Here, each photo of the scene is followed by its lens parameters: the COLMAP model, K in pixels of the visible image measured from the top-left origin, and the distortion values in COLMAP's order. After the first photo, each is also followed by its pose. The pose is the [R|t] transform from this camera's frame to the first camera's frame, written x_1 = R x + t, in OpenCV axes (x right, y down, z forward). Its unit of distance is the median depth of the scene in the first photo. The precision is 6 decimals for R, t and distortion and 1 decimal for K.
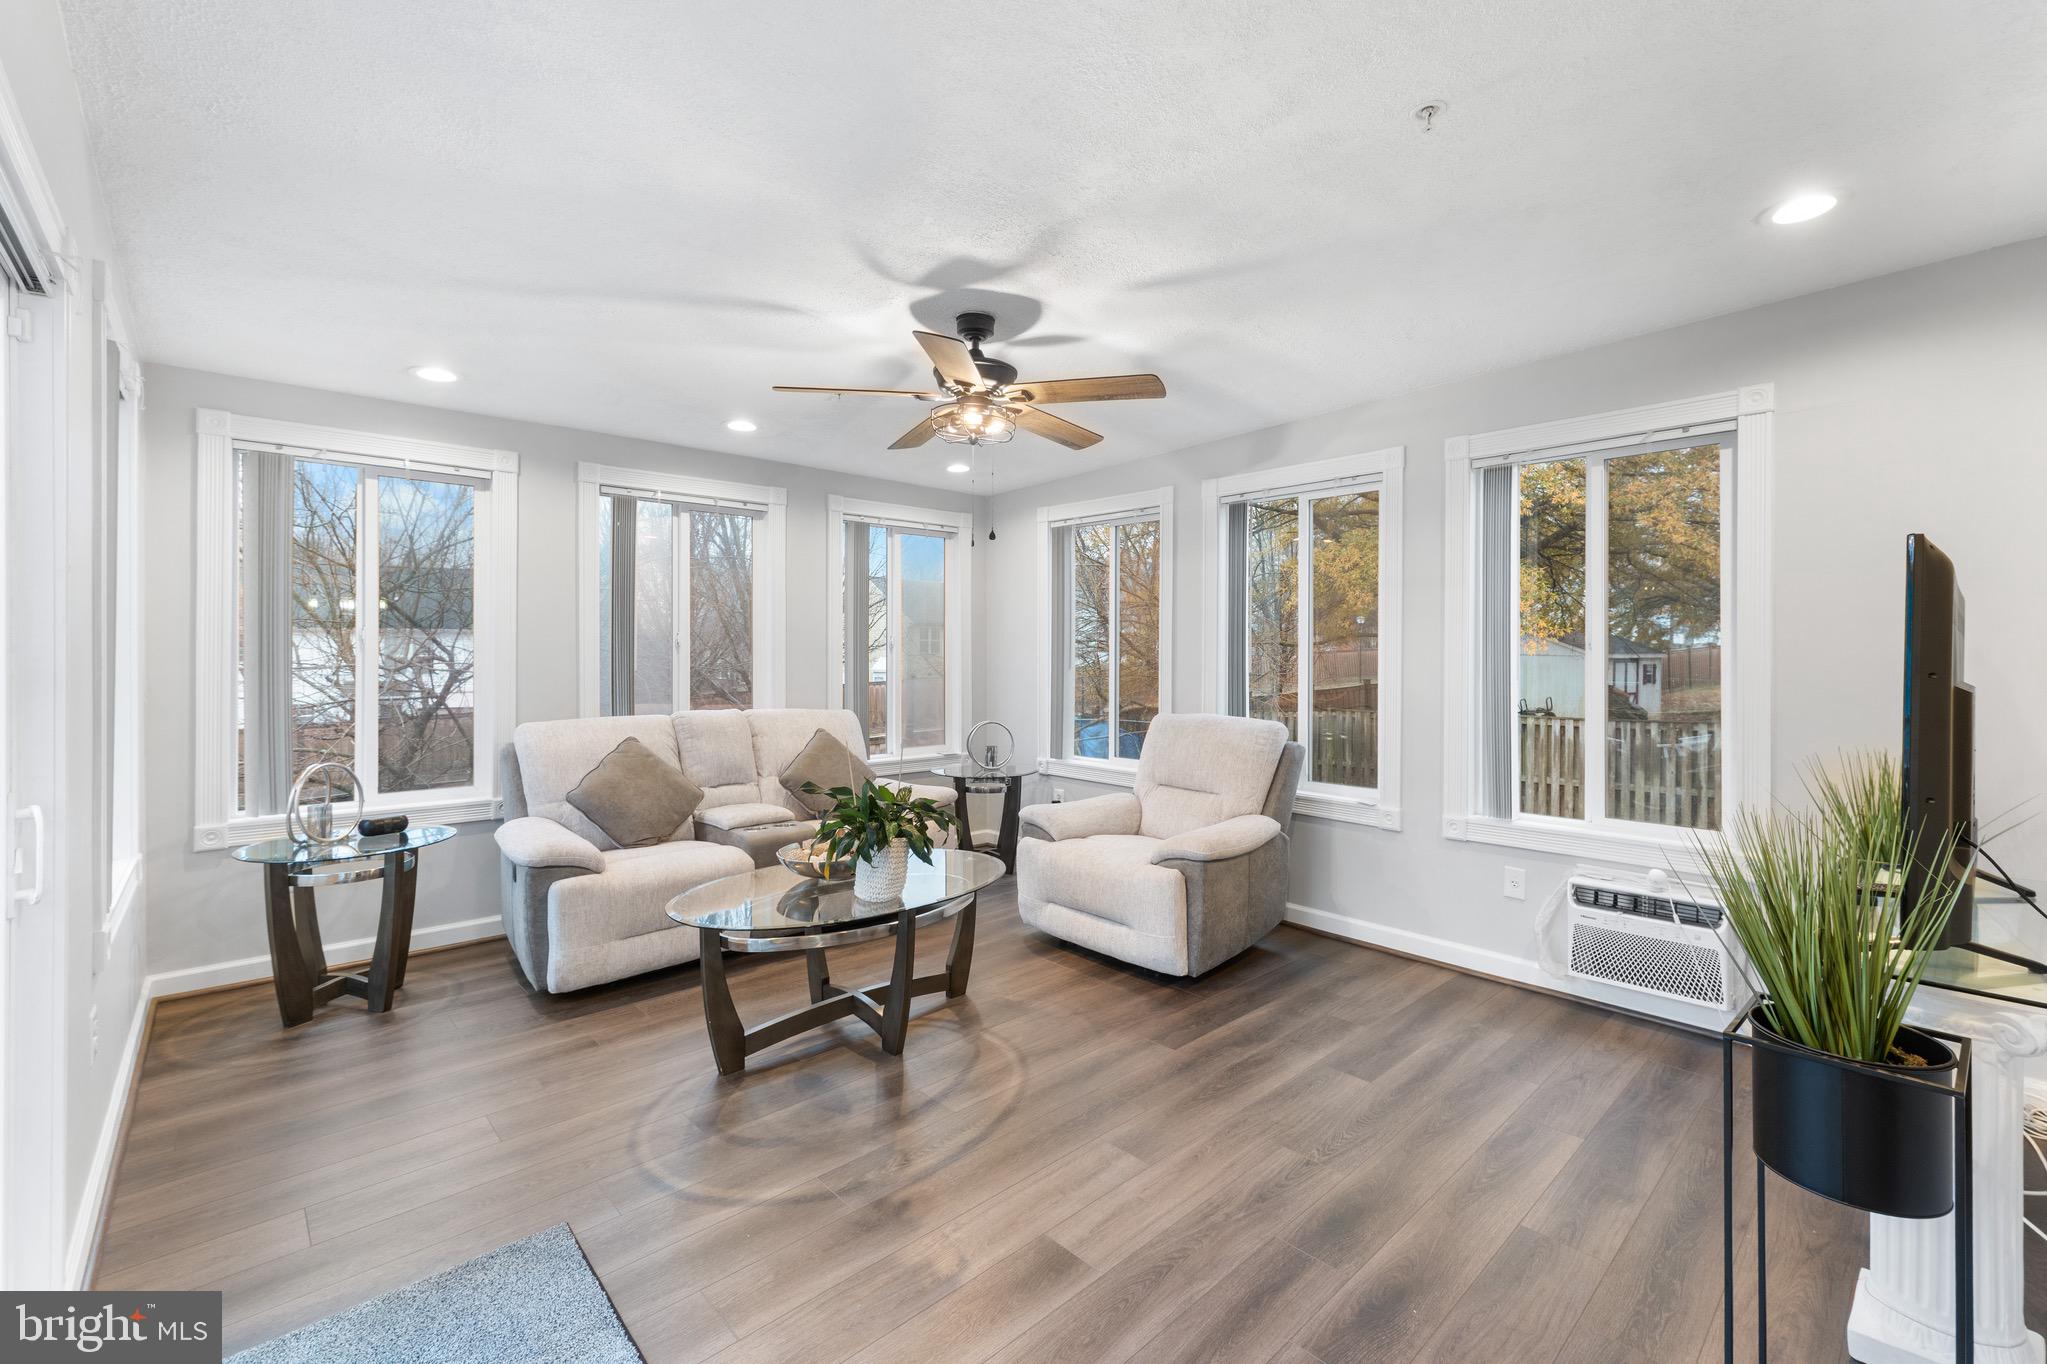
lens RADIAL K [[861.6, 0, 1025.3], [0, 861.6, 677.4], [0, 0, 1]] dist [0.003346, 0.000358]
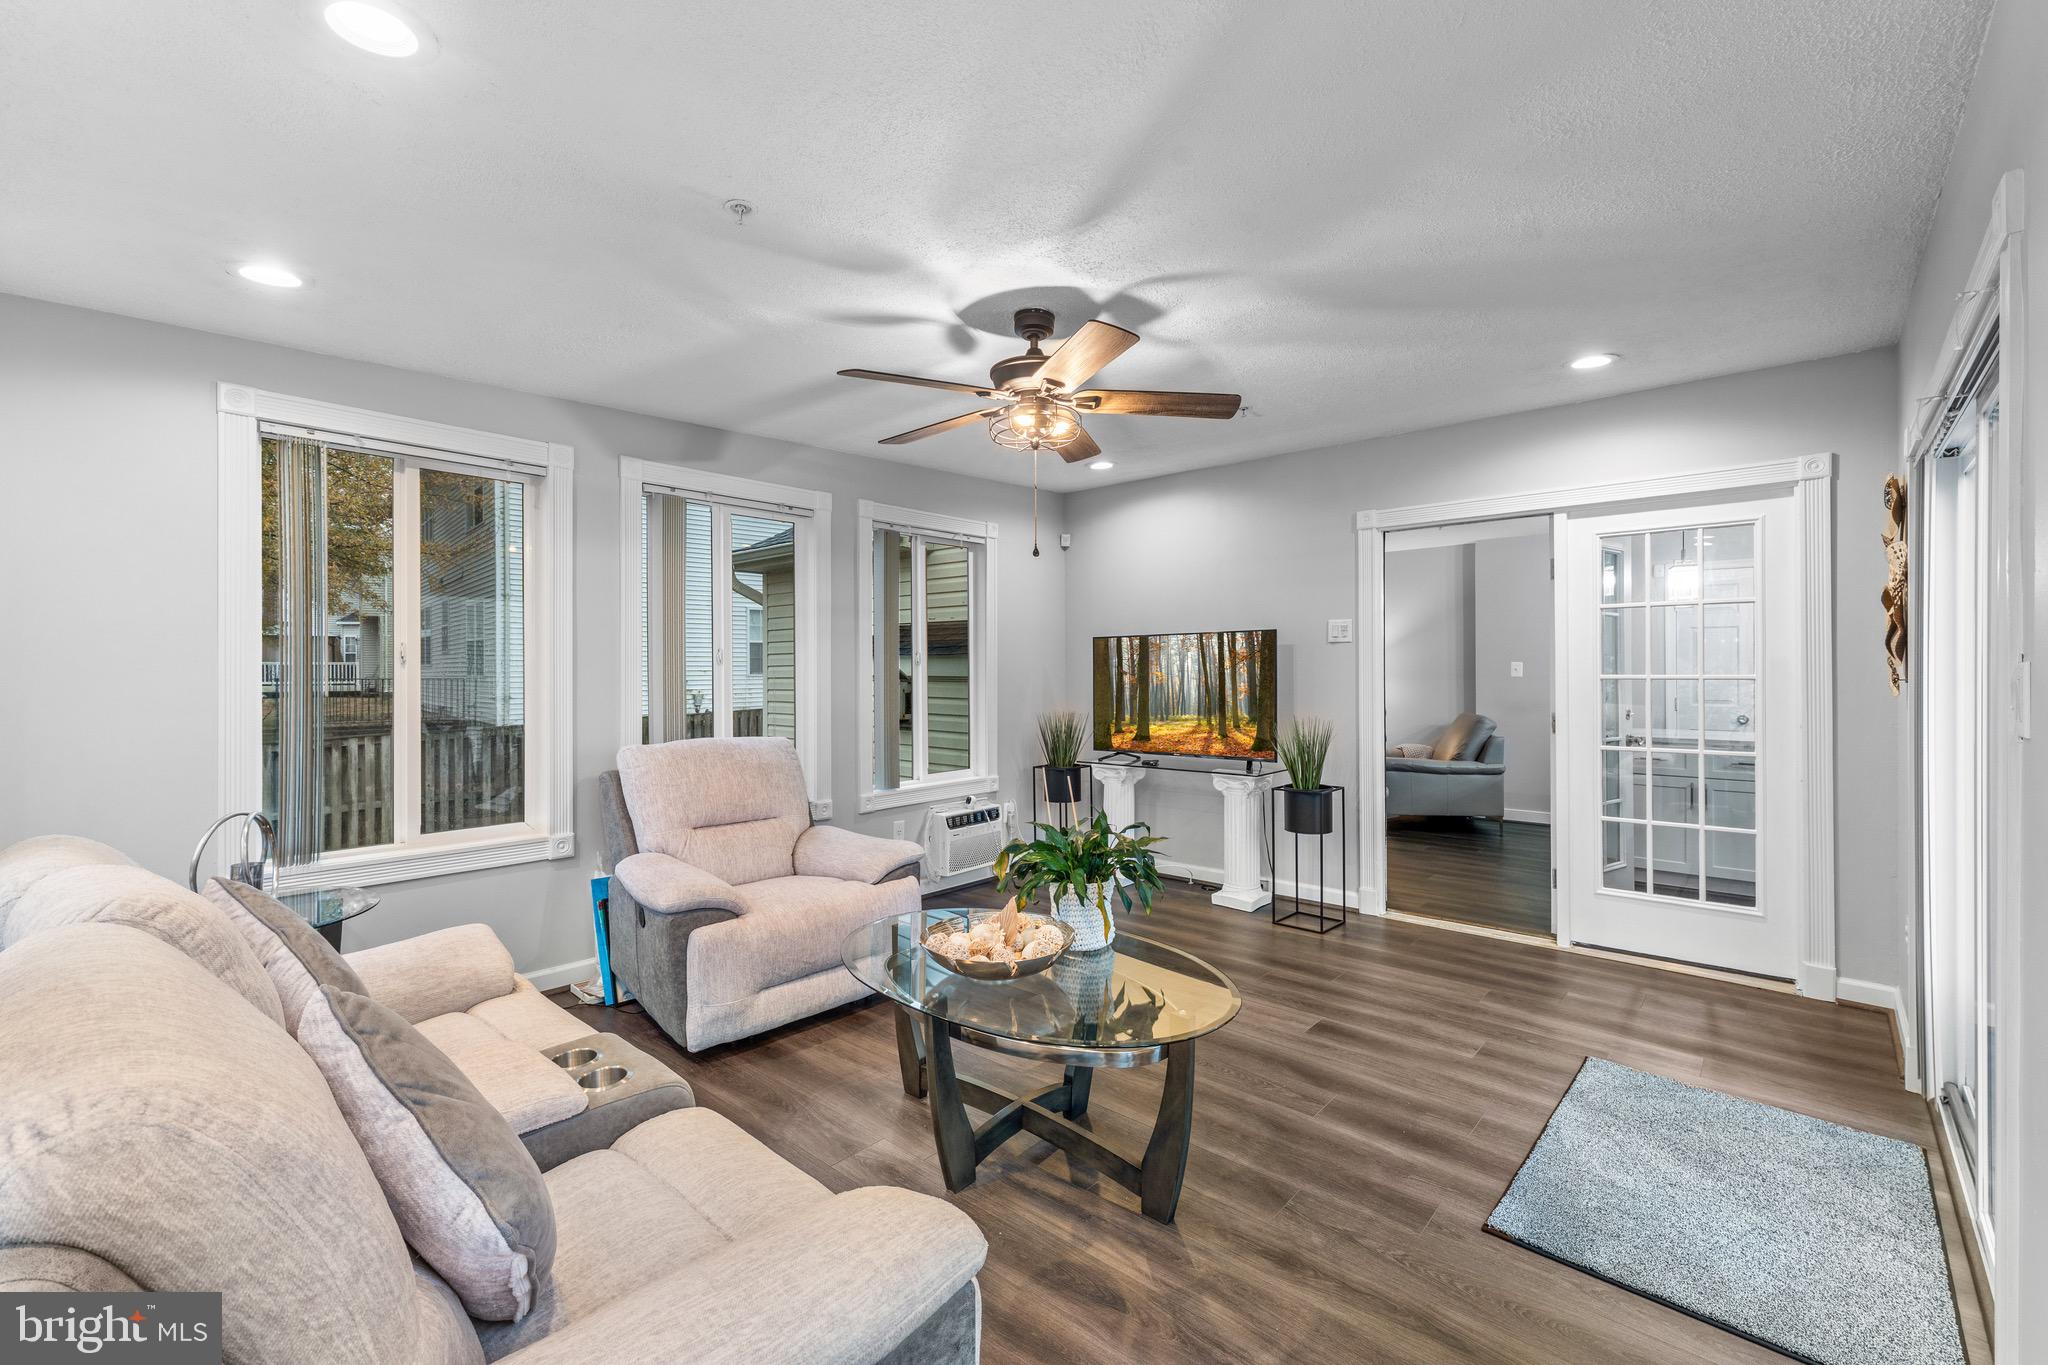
lens RADIAL K [[862.0, 0, 1025.8], [0, 862.0, 677.9], [0, 0, 1]] dist [0.003346, 0.000358]
pose [[-0.096199, -0.007117, 0.995337, -0.831664], [0.024875, 0.999645, 0.009552, -0.018999], [-0.995051, 0.025678, -0.095988, 0.911186]]
